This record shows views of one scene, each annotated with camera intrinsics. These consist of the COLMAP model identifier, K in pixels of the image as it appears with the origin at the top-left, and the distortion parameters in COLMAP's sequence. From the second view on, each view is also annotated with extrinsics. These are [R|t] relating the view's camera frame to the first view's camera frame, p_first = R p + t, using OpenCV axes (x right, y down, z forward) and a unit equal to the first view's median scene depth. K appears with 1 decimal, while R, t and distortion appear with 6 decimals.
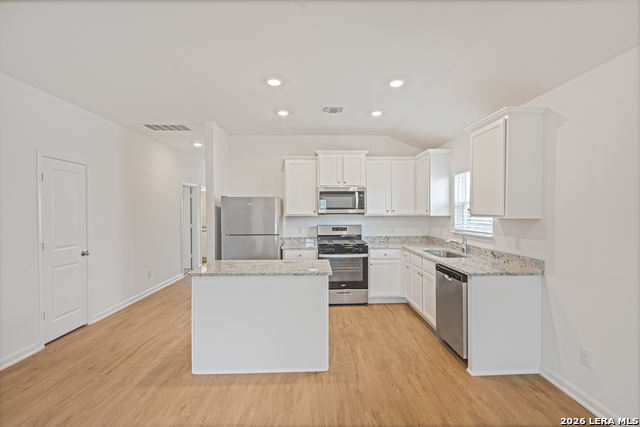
lens RADIAL K [[291.9, 0, 320.0], [0, 291.9, 213.5], [0, 0, 1]] dist [0.000332, 0.000202]
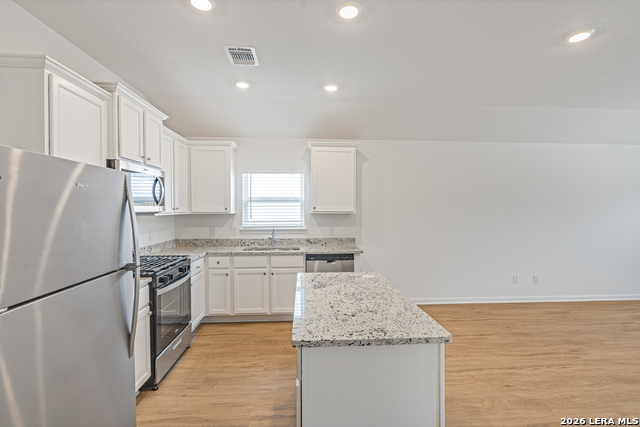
lens RADIAL K [[301.2, 0, 320.0], [0, 301.2, 213.5], [0, 0, 1]] dist [-0.001972, -0.000370]
pose [[-0.036865, -0.023944, 0.999033, -0.555894], [0.006875, 0.999683, 0.024214, -0.014473], [-0.999297, 0.007761, -0.036689, 0.718537]]
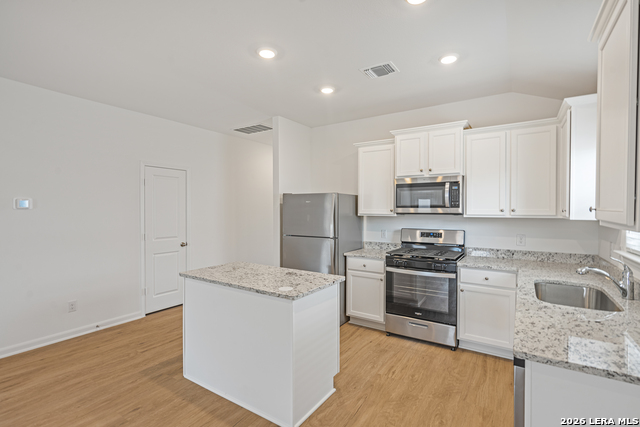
lens RADIAL K [[301.2, 0, 320.0], [0, 301.2, 213.5], [0, 0, 1]] dist [-0.001972, -0.000370]
pose [[0.824362, 0.011717, -0.565942, 0.296298], [-0.008968, 0.999931, 0.007639, -0.003731], [0.565993, -0.001222, 0.824409, 0.252839]]
